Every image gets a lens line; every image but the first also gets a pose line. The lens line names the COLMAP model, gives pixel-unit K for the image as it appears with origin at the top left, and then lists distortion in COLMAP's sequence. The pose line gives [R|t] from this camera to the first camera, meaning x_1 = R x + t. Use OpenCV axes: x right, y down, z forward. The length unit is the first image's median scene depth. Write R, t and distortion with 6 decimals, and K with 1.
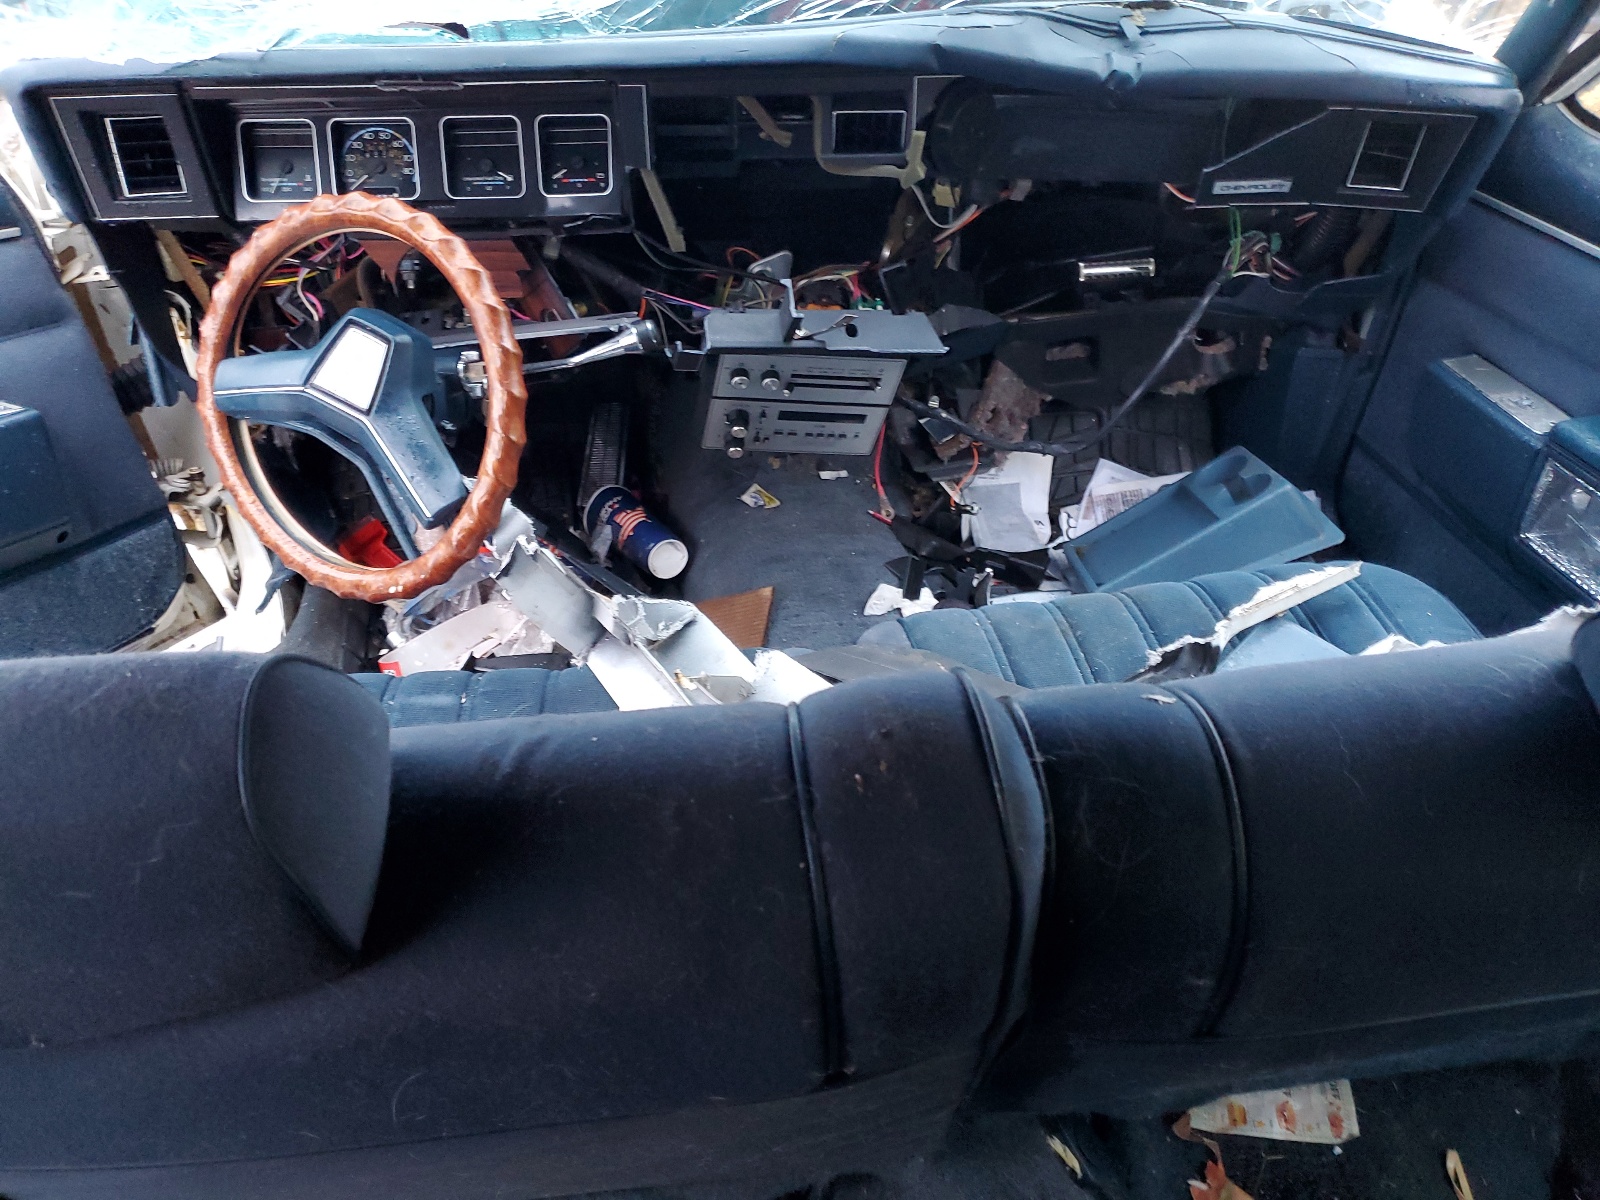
lens RADIAL K [[1207.0, 0, 800.0], [0, 1207.0, 602.0], [0, 0, 1]] dist [0.012379, 0.001942]
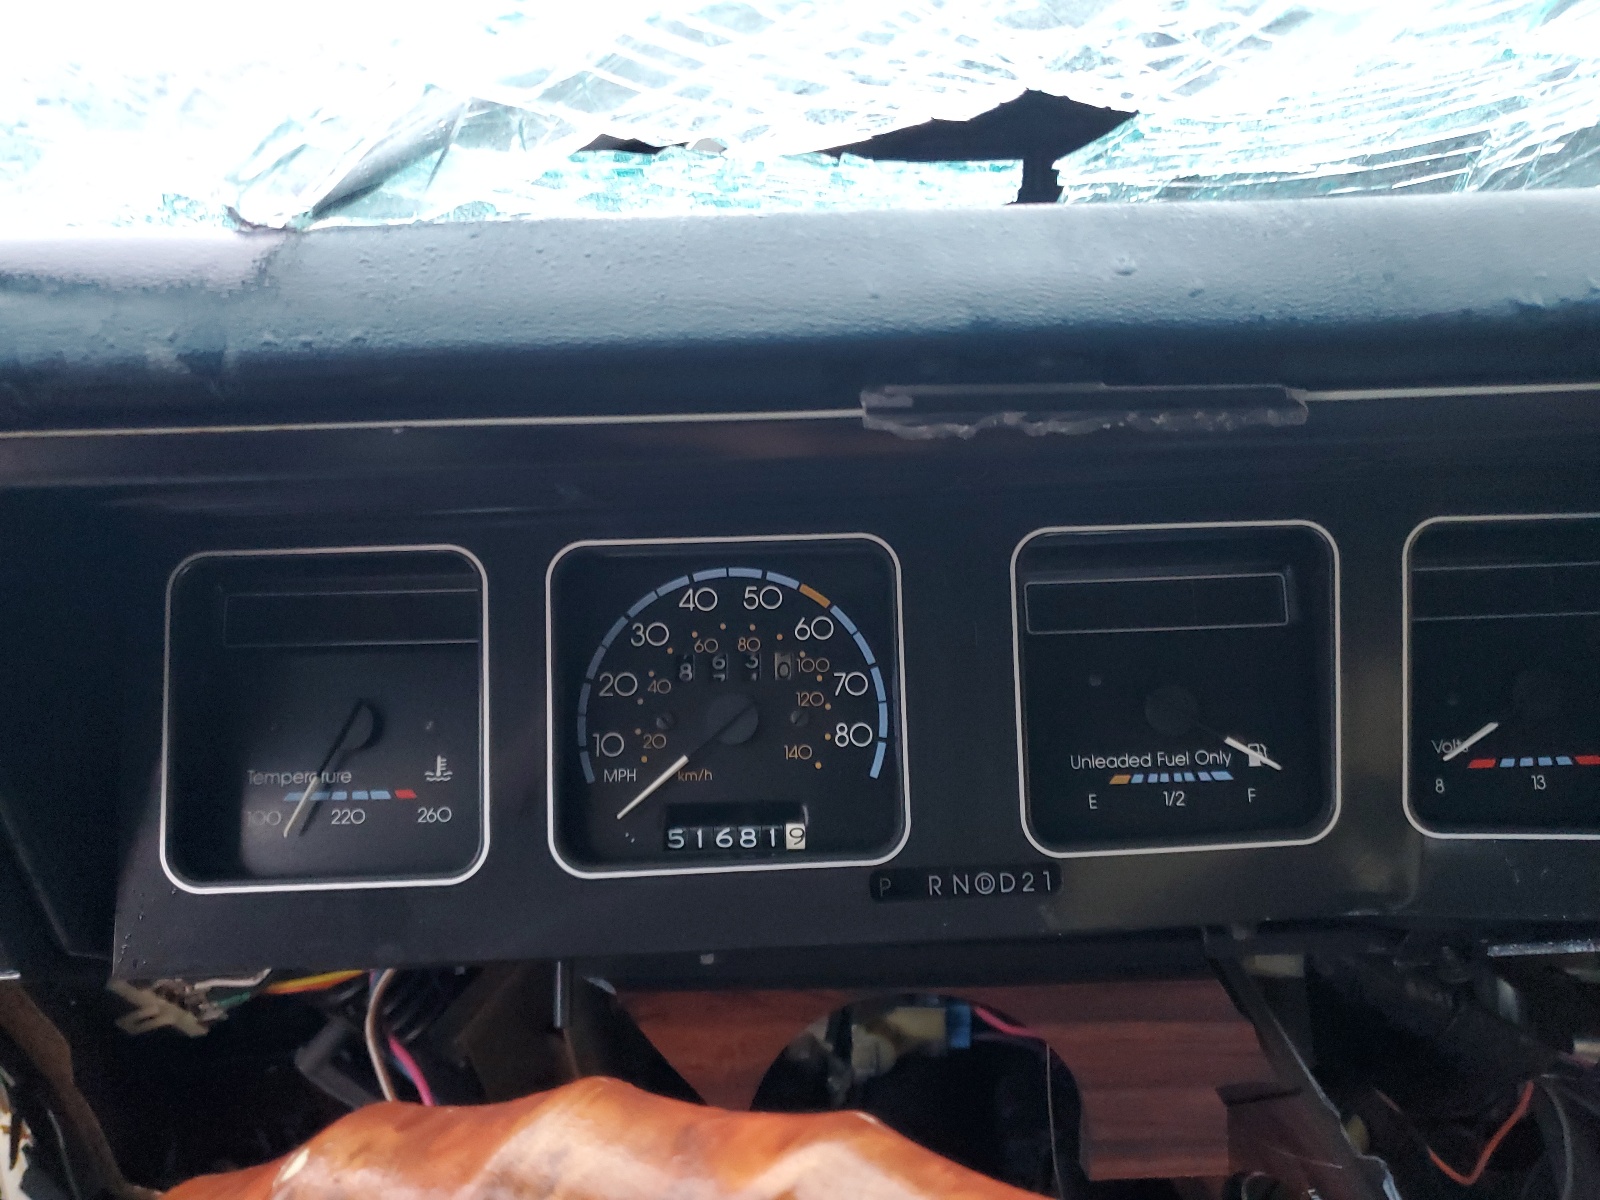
lens RADIAL K [[1207.0, 0, 800.6], [0, 1207.0, 597.9], [0, 0, 1]] dist [0.012379, 0.001942]
pose [[0.998213, 0.002947, -0.059683, -0.320809], [-0.016698, 0.972752, -0.231247, -0.328707], [0.057376, 0.231831, 0.971063, 0.764436]]
